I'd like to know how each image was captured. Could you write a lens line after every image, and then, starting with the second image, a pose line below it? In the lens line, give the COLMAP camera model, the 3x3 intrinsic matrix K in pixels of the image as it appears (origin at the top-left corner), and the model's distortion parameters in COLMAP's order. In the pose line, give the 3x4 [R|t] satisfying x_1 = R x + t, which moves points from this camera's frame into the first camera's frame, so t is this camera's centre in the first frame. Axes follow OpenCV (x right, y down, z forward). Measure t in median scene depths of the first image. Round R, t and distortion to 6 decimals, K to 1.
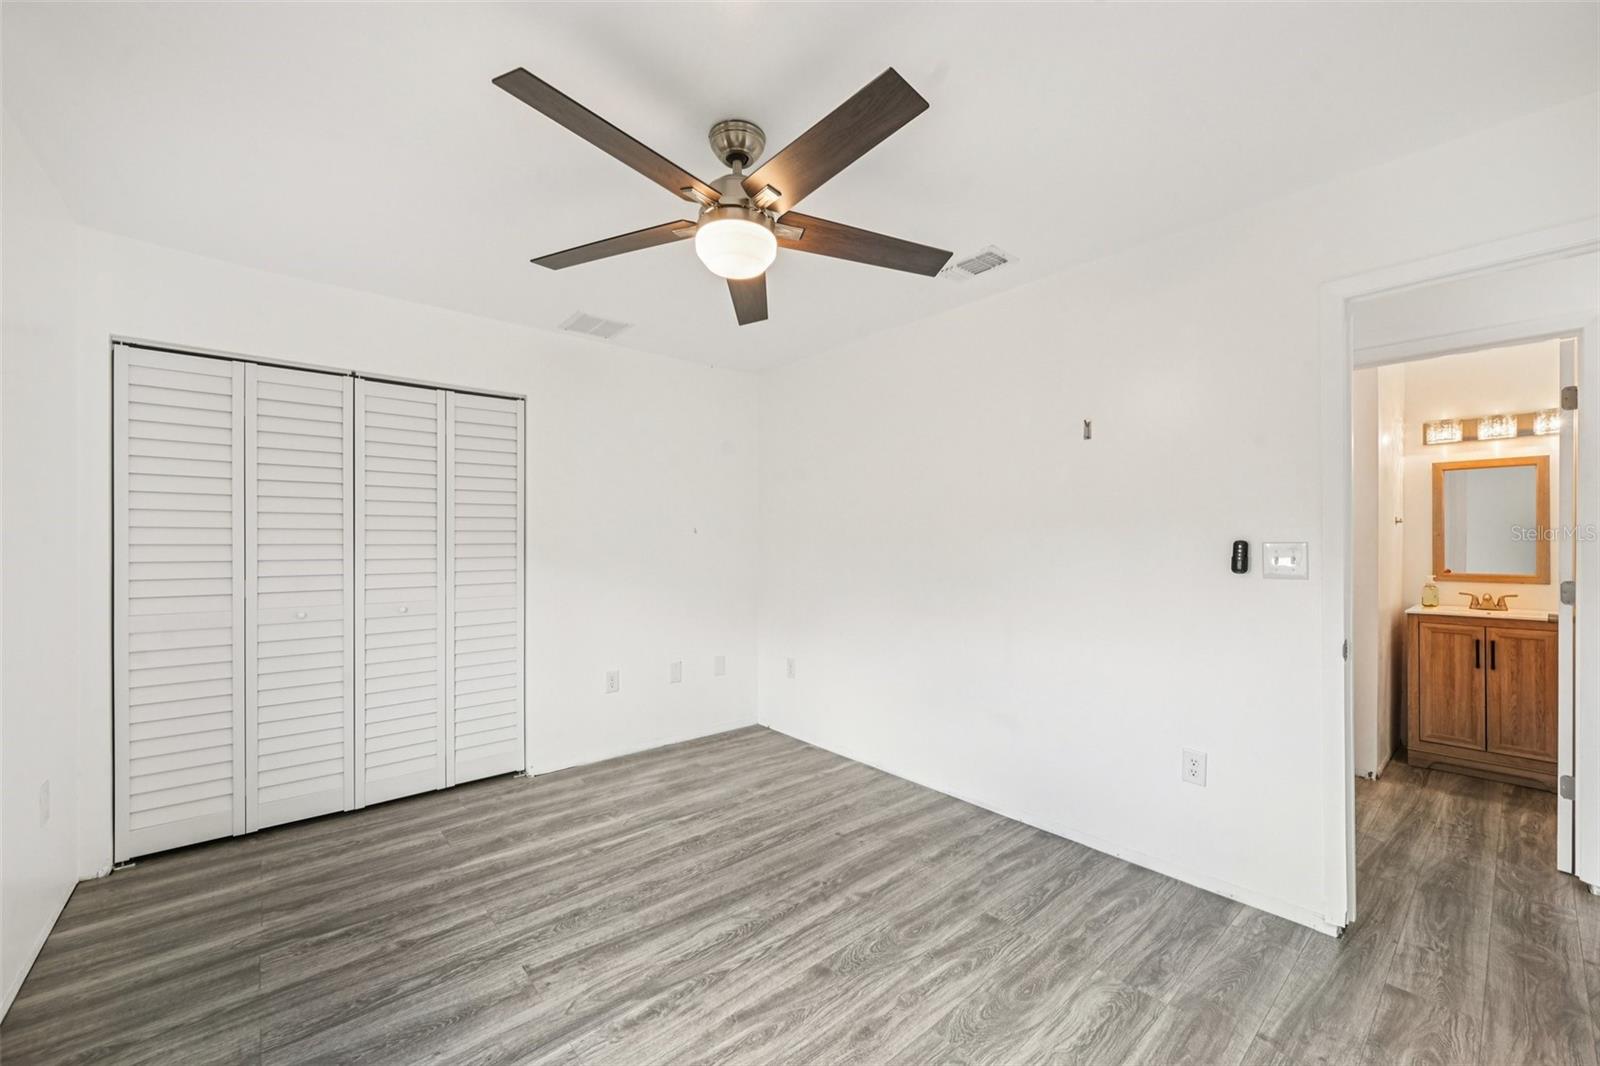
lens RADIAL K [[633.4, 0, 803.2], [0, 633.4, 535.4], [0, 0, 1]] dist [-0.004290, 0.000659]
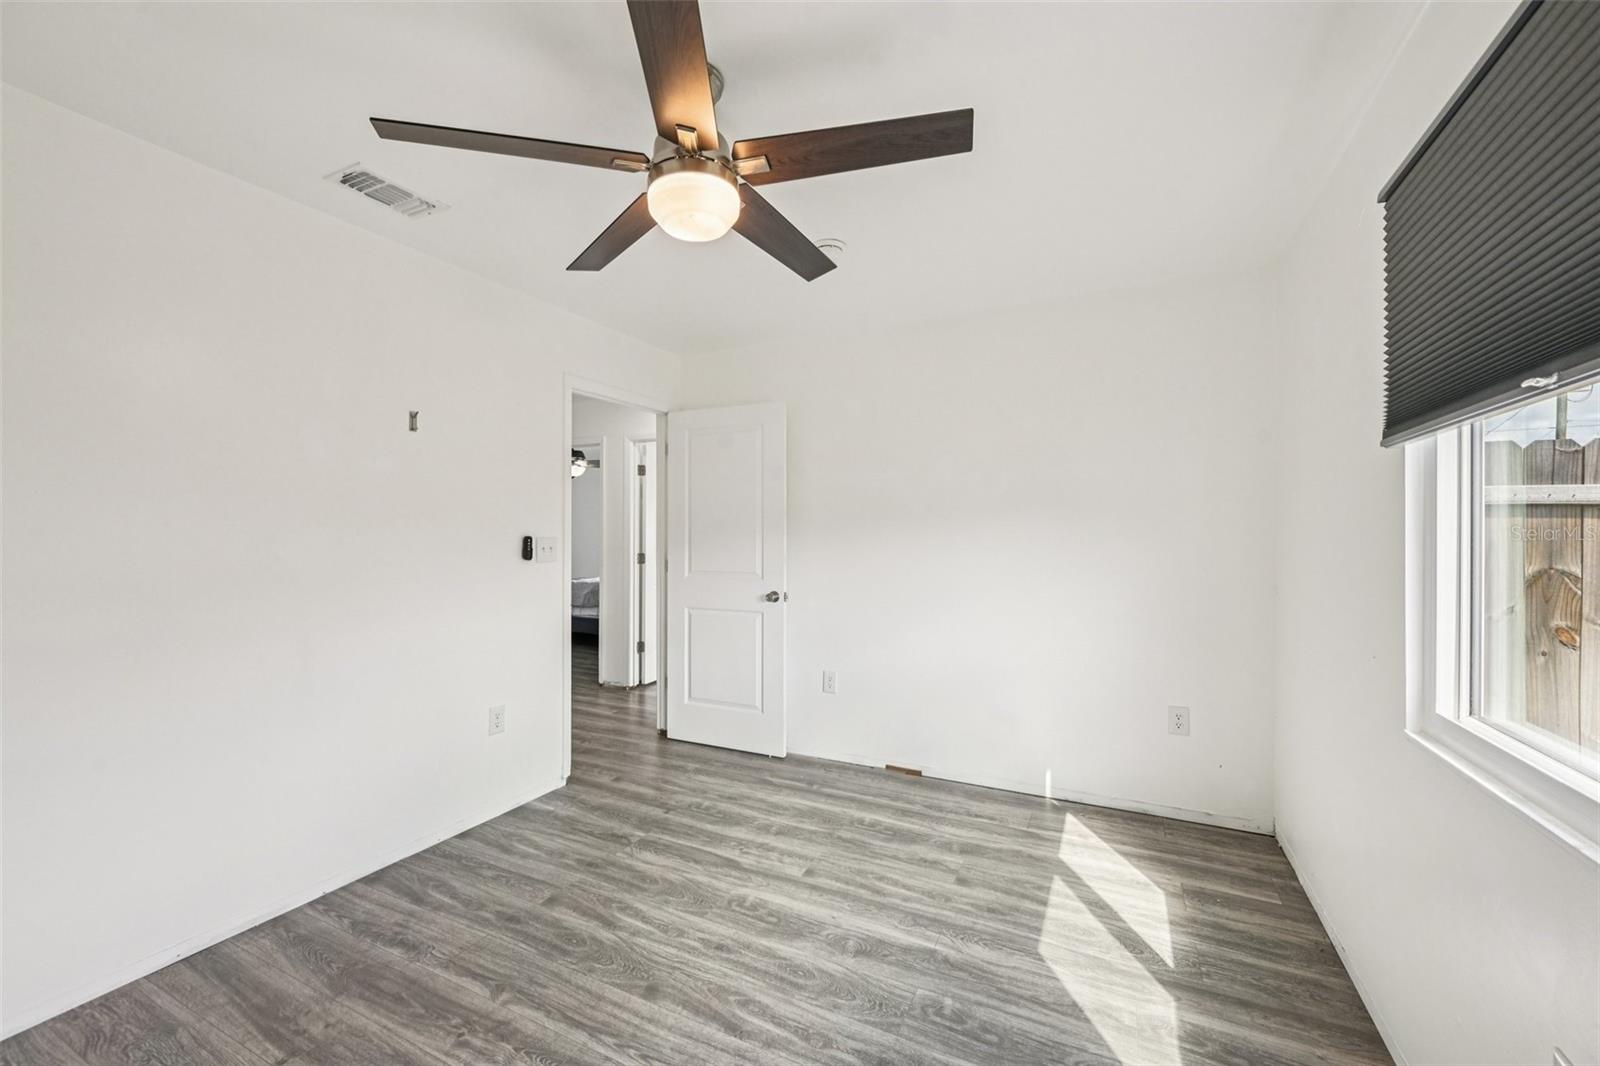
lens RADIAL K [[633.4, 0, 800.5], [0, 633.4, 522.0], [0, 0, 1]] dist [-0.004290, 0.000659]
pose [[-0.381419, 0.015807, 0.924267, -0.775552], [-0.004318, 0.999812, -0.018880, 0.000679], [-0.924392, -0.011192, -0.381279, 0.952233]]
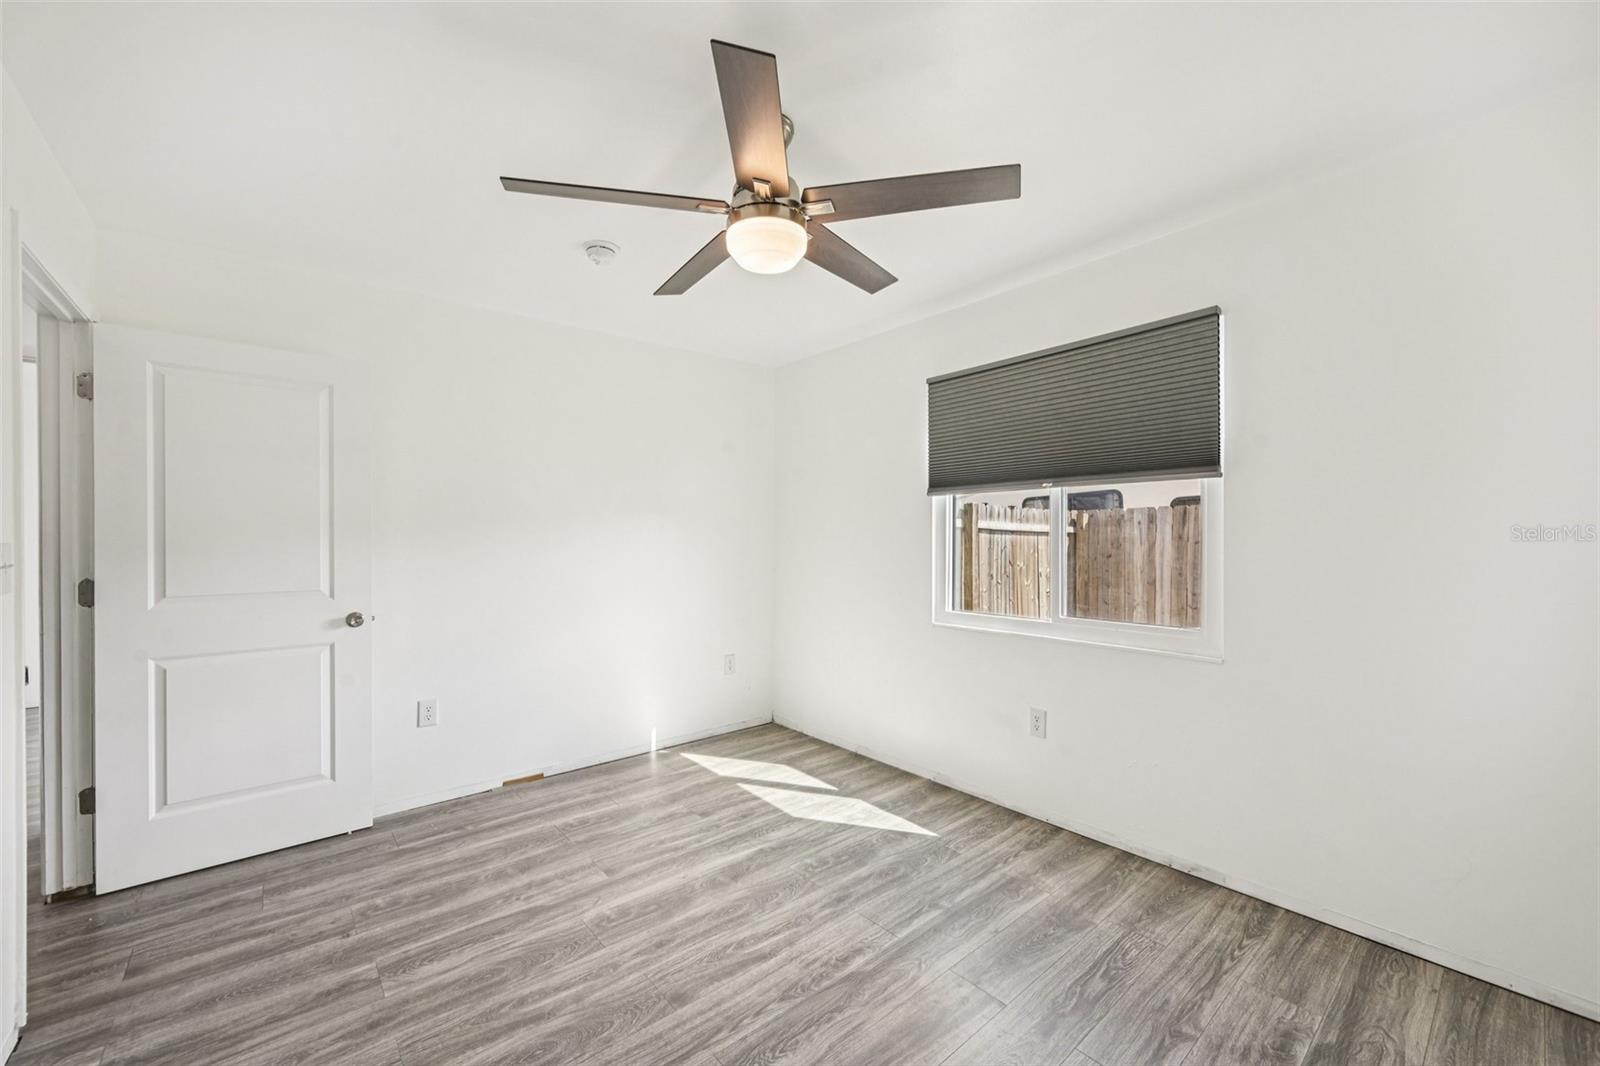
lens RADIAL K [[633.4, 0, 800.4], [0, 633.4, 537.6], [0, 0, 1]] dist [-0.004290, 0.000659]
pose [[-0.999880, 0.001628, 0.015423, -0.135534], [0.001600, 0.999997, -0.001787, 0.007405], [-0.015425, -0.001762, -0.999879, 1.583785]]
